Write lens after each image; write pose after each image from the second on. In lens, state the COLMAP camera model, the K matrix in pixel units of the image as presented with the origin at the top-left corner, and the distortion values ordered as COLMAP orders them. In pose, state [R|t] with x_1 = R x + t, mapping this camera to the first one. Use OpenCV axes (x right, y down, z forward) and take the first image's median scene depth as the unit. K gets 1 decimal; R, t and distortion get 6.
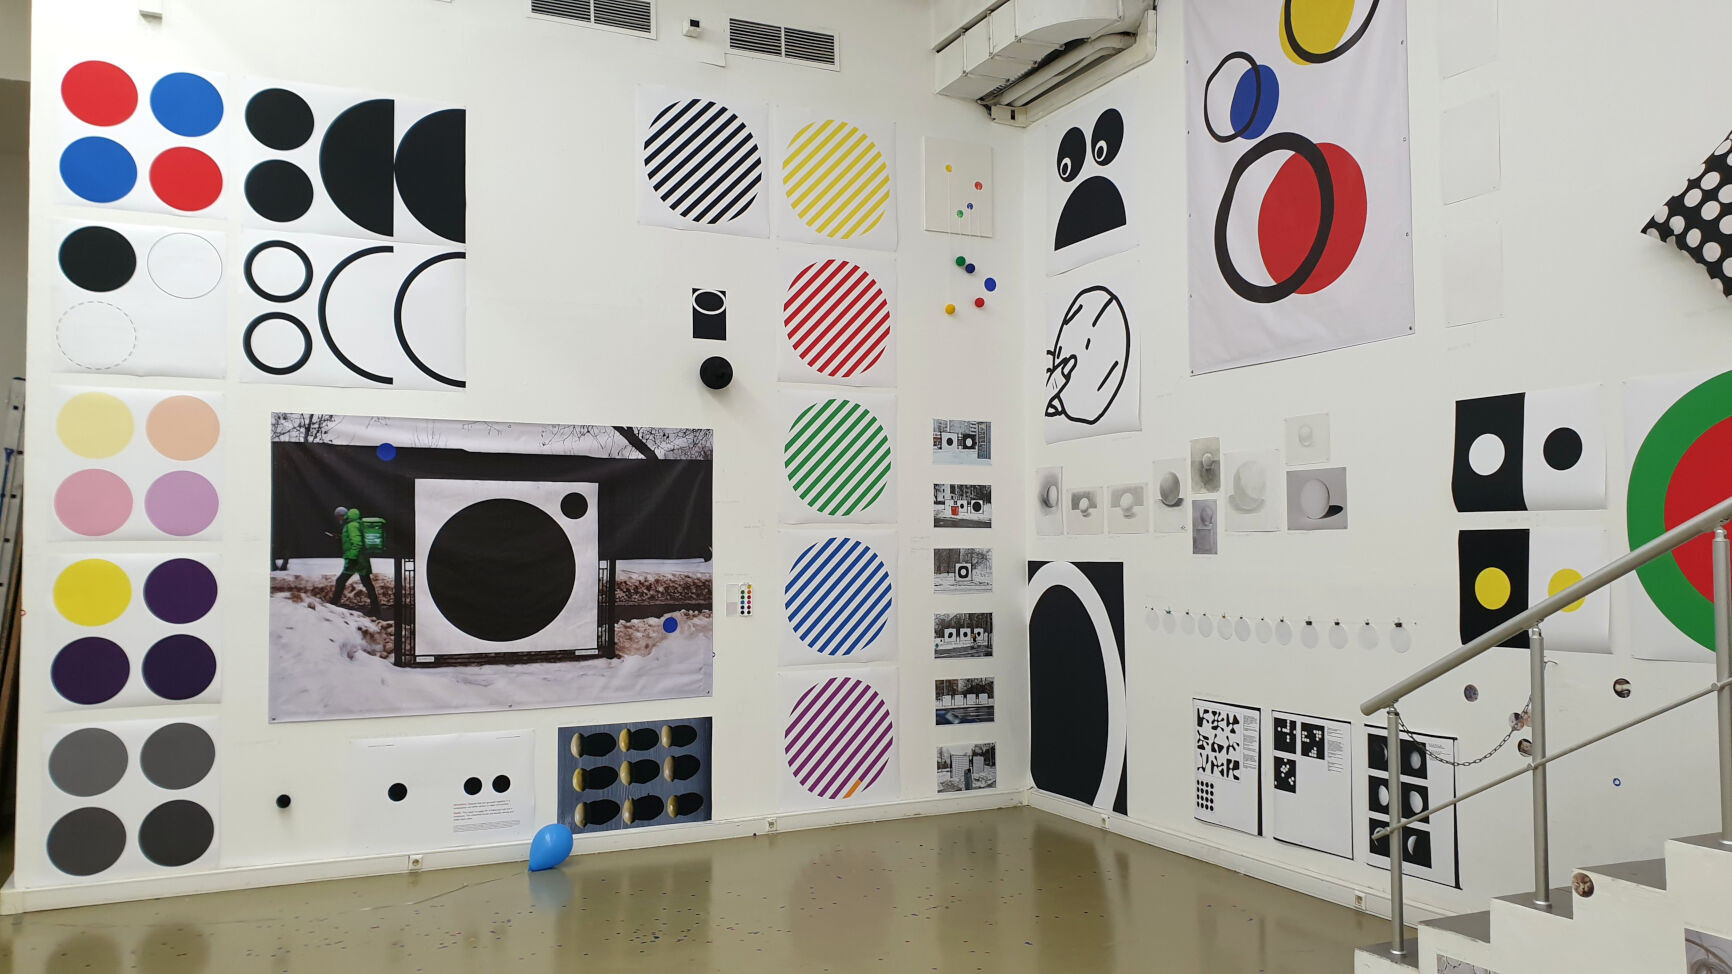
lens RADIAL K [[1352.8, 0, 865.3], [0, 1352.8, 497.2], [0, 0, 1]] dist [0.179070, -0.325695]
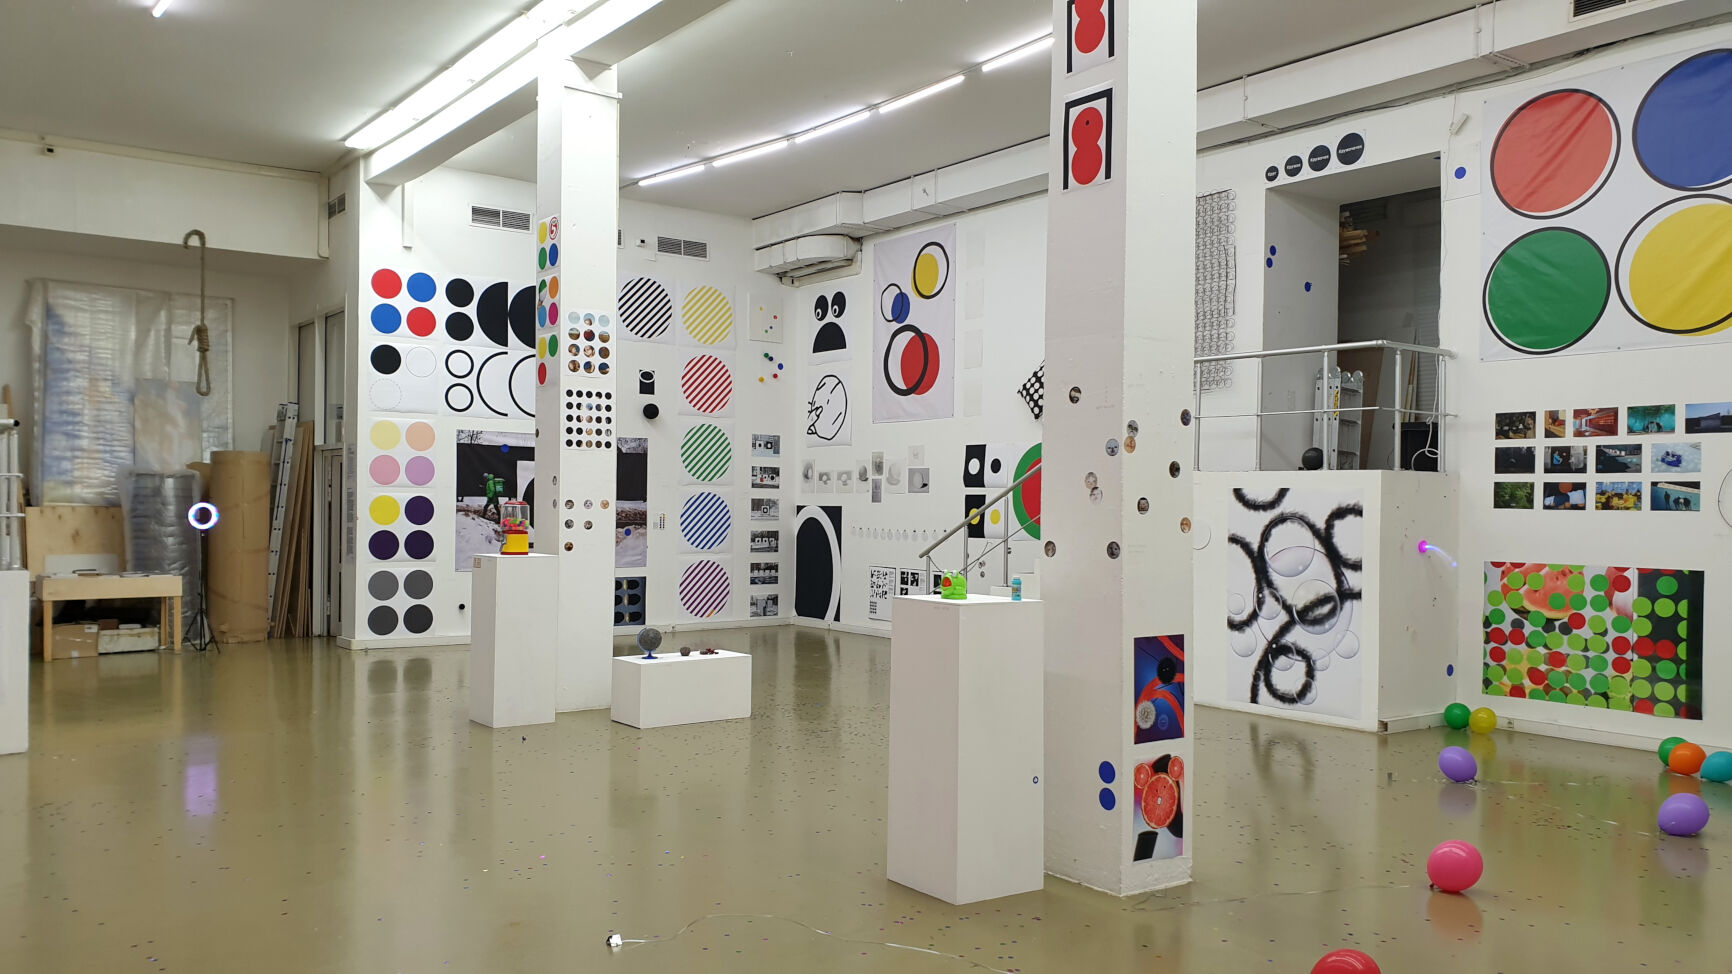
lens RADIAL K [[1350.4, 0, 868.0], [0, 1350.4, 502.7], [0, 0, 1]] dist [0.009235, -0.003012]
pose [[0.980060, 0.018067, 0.197878, -0.199880], [-0.025688, 0.999021, 0.036018, -0.036917], [-0.197034, -0.040383, 0.979565, -1.140681]]
